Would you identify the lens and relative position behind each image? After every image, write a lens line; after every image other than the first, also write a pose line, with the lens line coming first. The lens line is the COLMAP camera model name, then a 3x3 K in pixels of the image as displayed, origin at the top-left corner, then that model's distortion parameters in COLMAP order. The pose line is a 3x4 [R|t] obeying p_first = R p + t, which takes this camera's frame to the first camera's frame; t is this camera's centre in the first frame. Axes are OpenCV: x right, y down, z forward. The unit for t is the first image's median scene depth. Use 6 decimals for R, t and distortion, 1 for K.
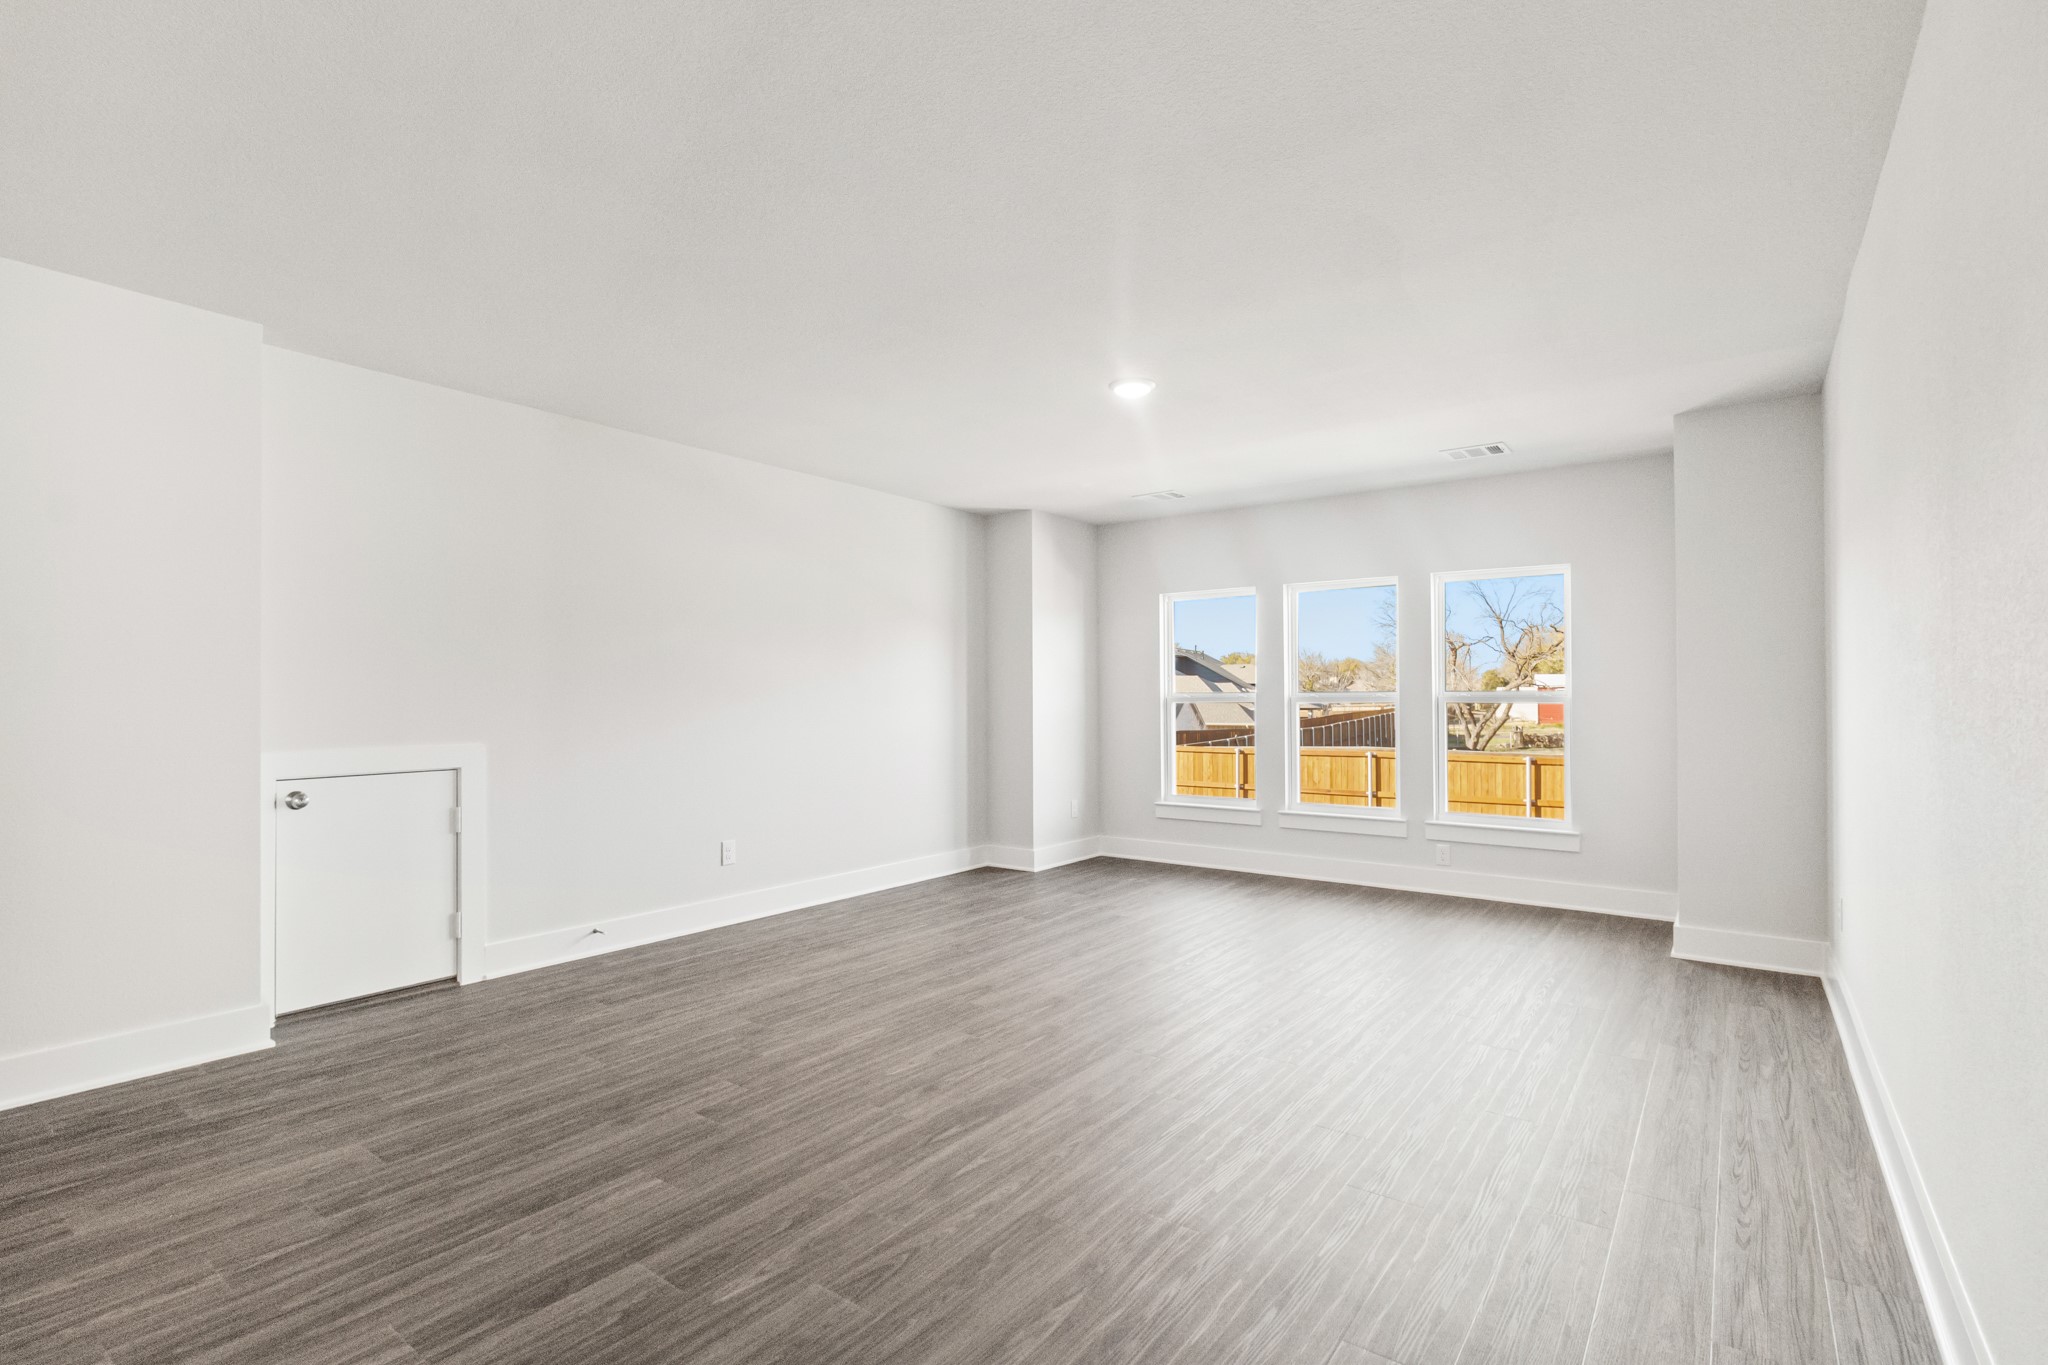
lens RADIAL K [[956.0, 0, 1014.0], [0, 956.0, 687.4], [0, 0, 1]] dist [-0.010133, -0.000762]
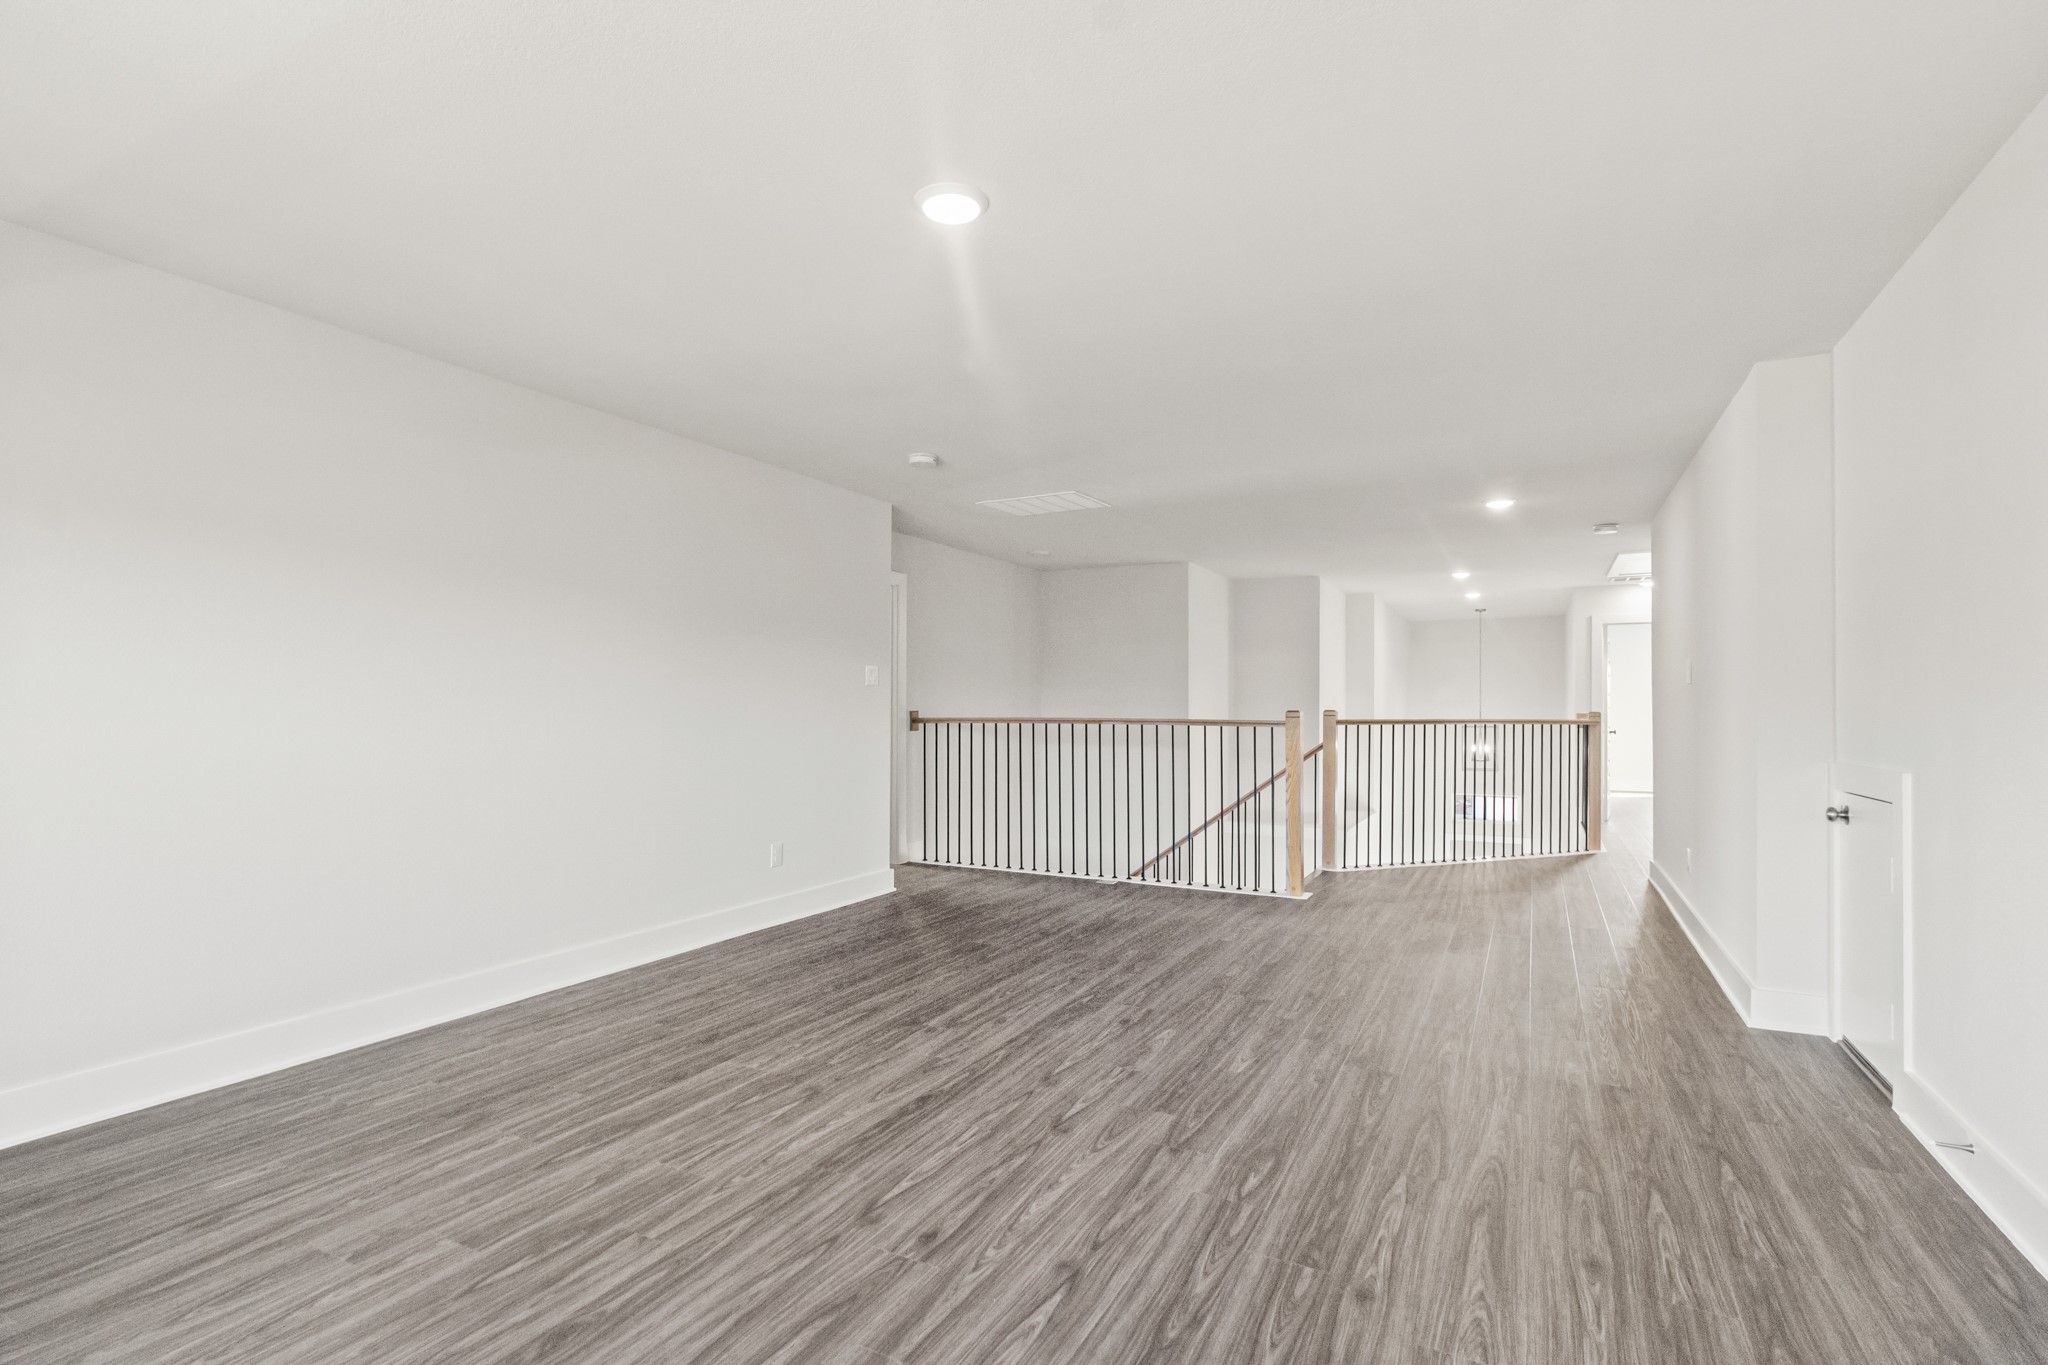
lens RADIAL K [[956.0, 0, 1031.7], [0, 956.0, 694.1], [0, 0, 1]] dist [-0.010133, -0.000762]
pose [[-0.984249, -0.009283, -0.176543, 0.189092], [-0.004998, 0.999682, -0.024700, 0.025660], [0.176716, -0.023428, -0.983983, 1.669160]]
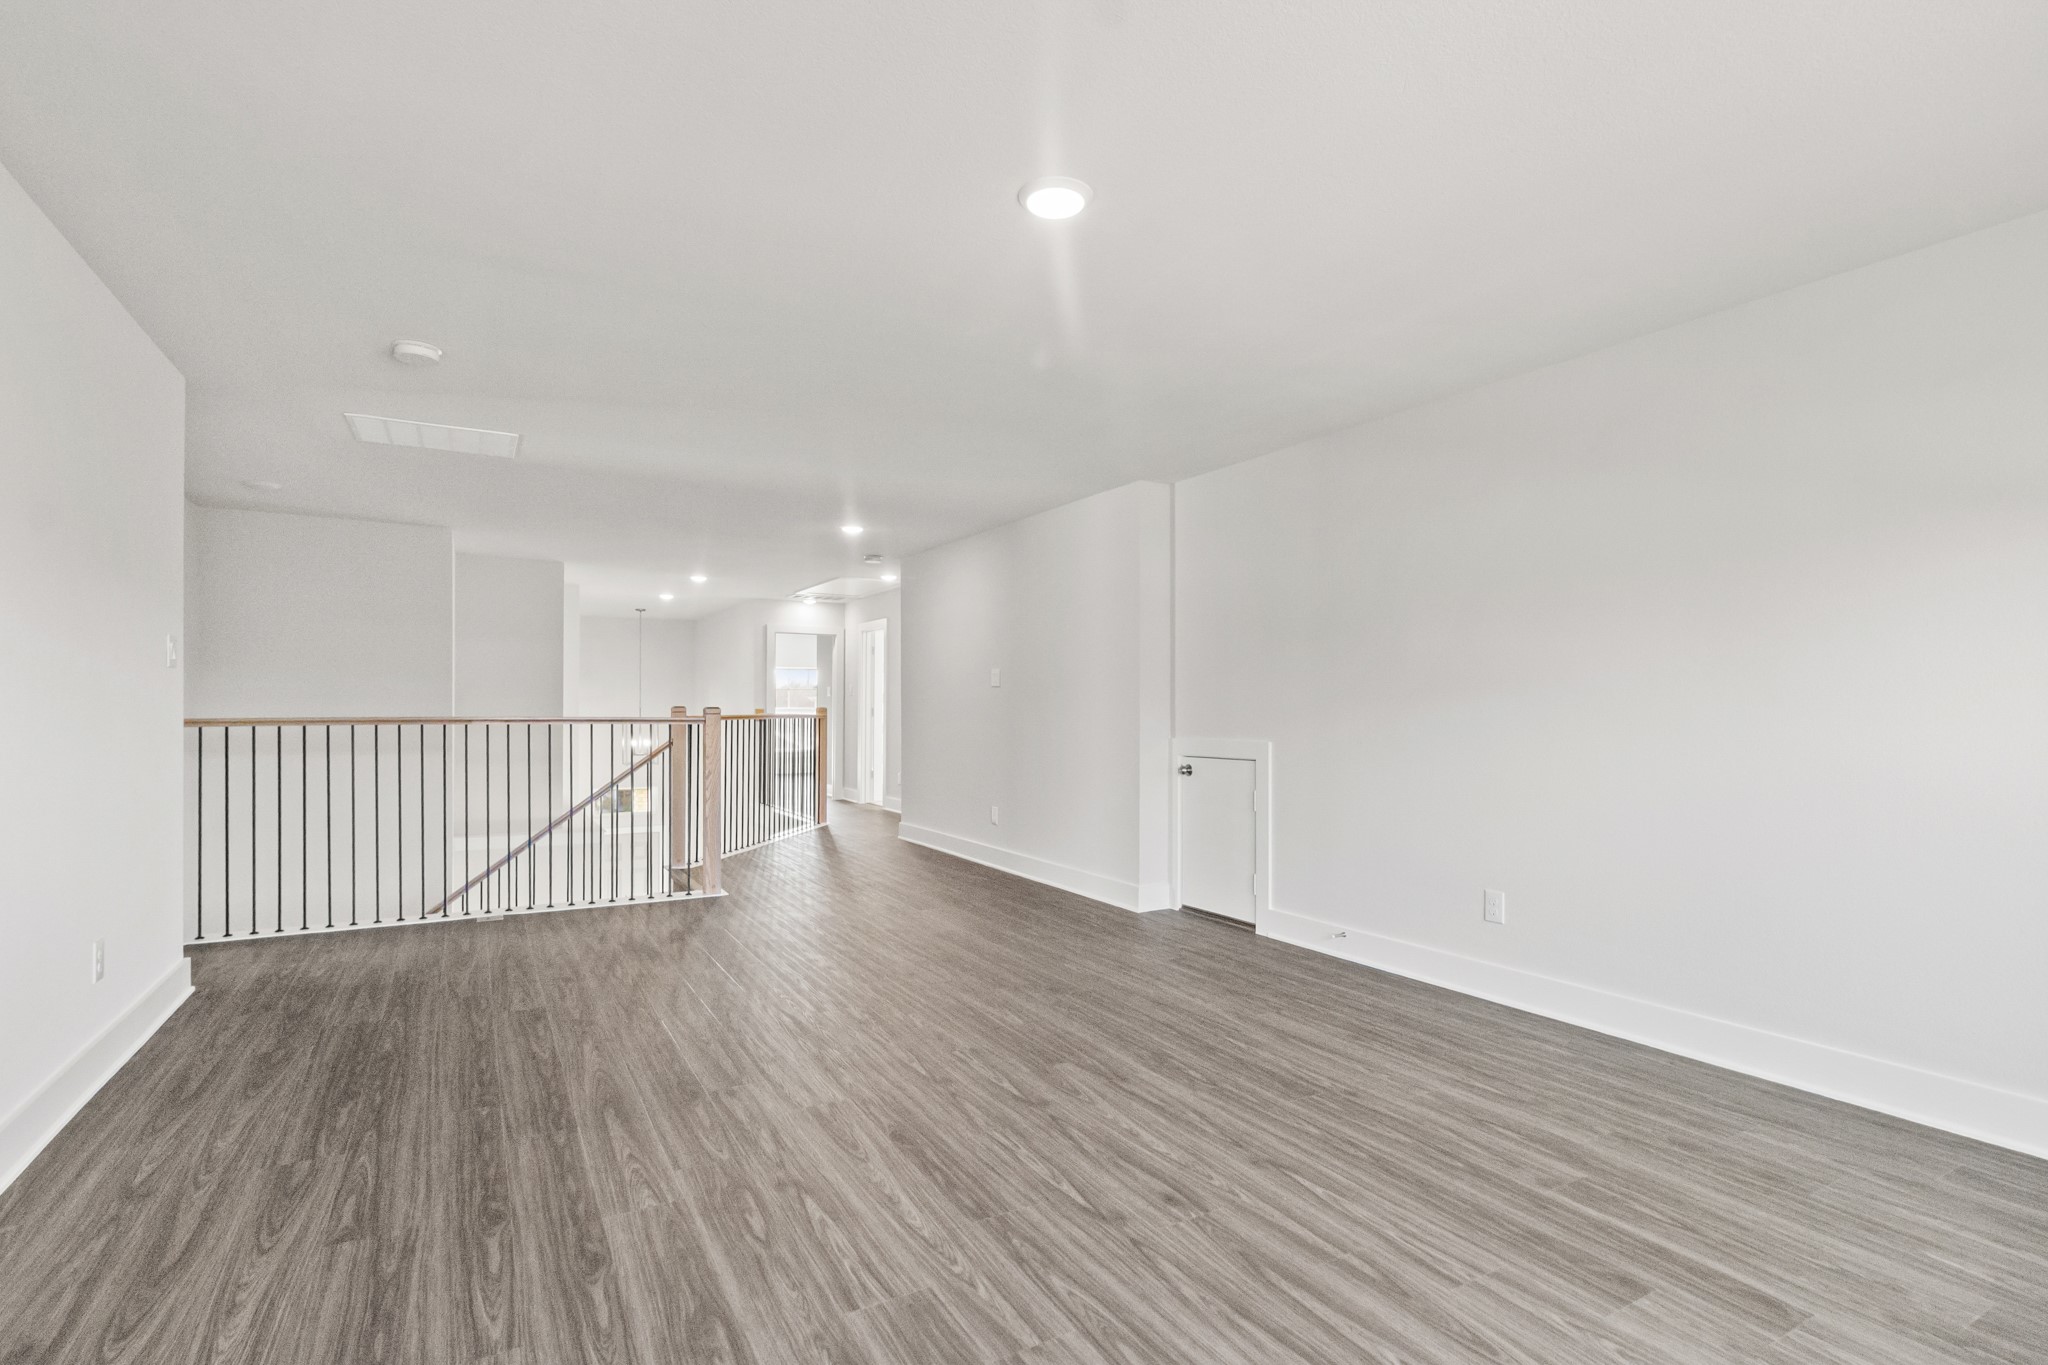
lens RADIAL K [[956.0, 0, 1014.1], [0, 956.0, 702.3], [0, 0, 1]] dist [-0.010133, -0.000762]
pose [[-0.390224, -0.008631, -0.920679, 0.725776], [0.005619, 0.999915, -0.011755, 0.024844], [0.920703, -0.009761, -0.390143, 1.257451]]
